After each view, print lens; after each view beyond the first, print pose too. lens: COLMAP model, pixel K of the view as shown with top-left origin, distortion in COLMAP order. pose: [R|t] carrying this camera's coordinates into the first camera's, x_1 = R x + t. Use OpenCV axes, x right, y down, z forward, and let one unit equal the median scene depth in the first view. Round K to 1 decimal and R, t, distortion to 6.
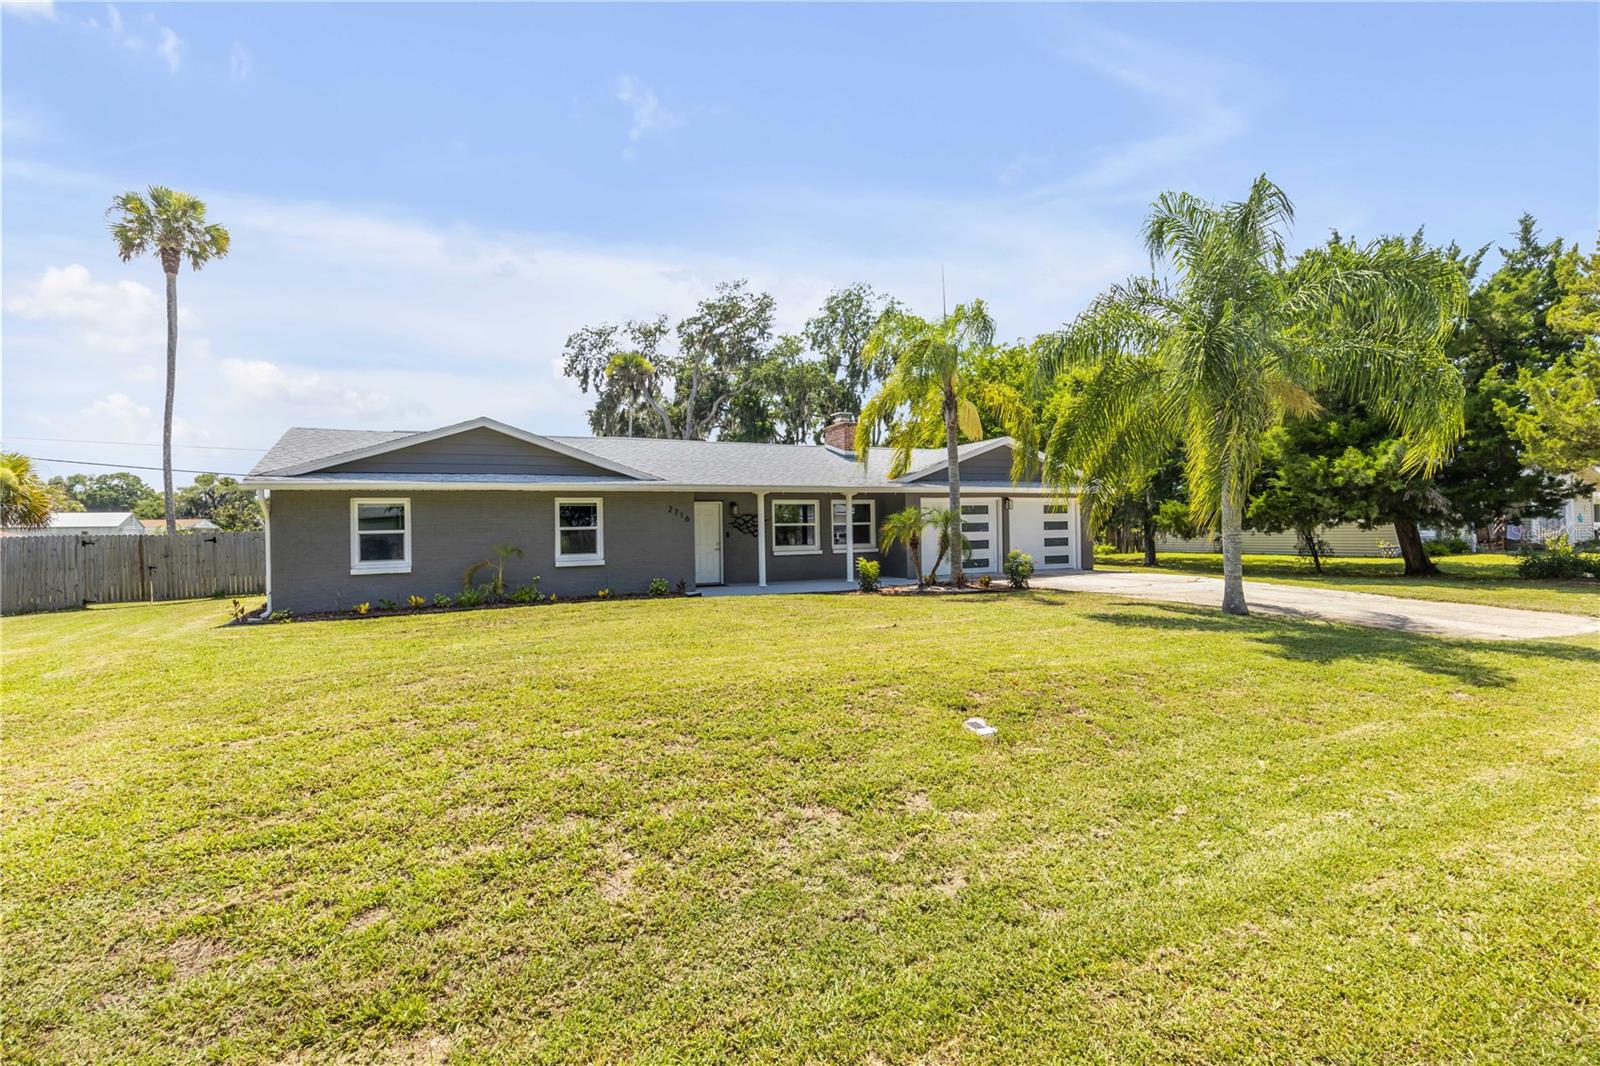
lens RADIAL K [[716.8, 0, 793.7], [0, 716.8, 533.0], [0, 0, 1]] dist [-0.005984, -0.000480]
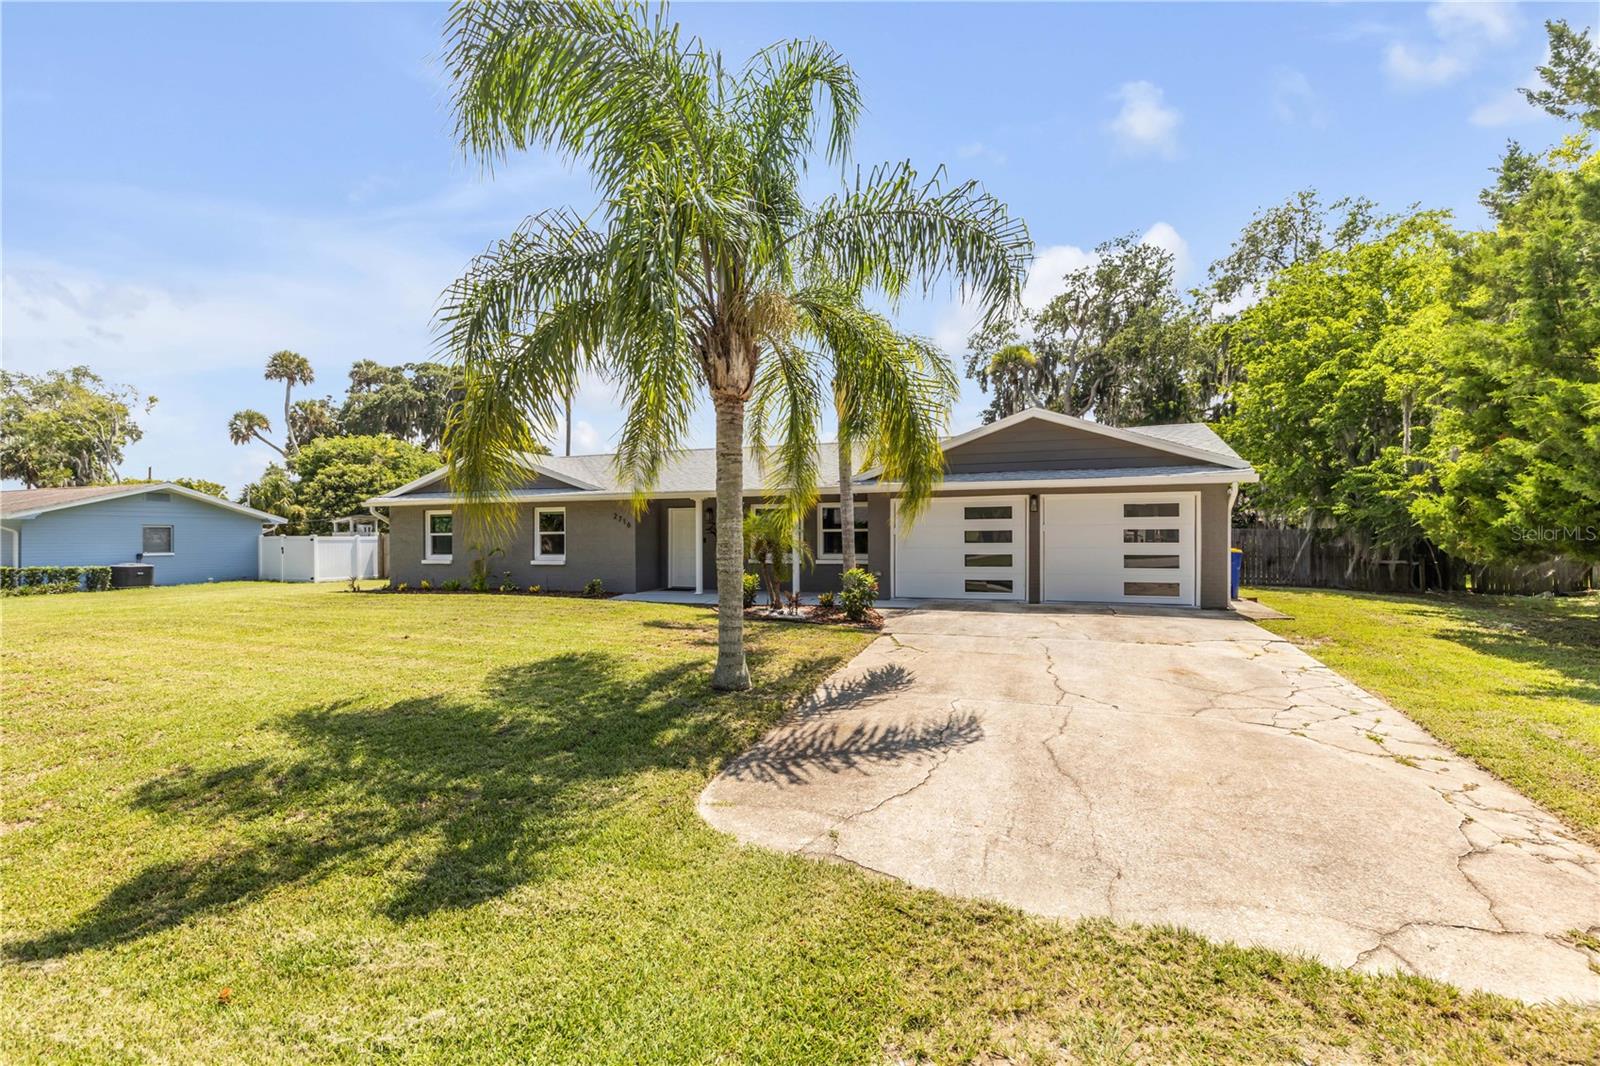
lens RADIAL K [[716.8, 0, 793.7], [0, 716.8, 533.0], [0, 0, 1]] dist [-0.005984, -0.000480]
pose [[0.697442, 0.011753, -0.716544, 0.632832], [-0.012136, 0.999916, 0.004589, -0.012692], [0.716538, 0.005496, 0.697526, 0.346732]]
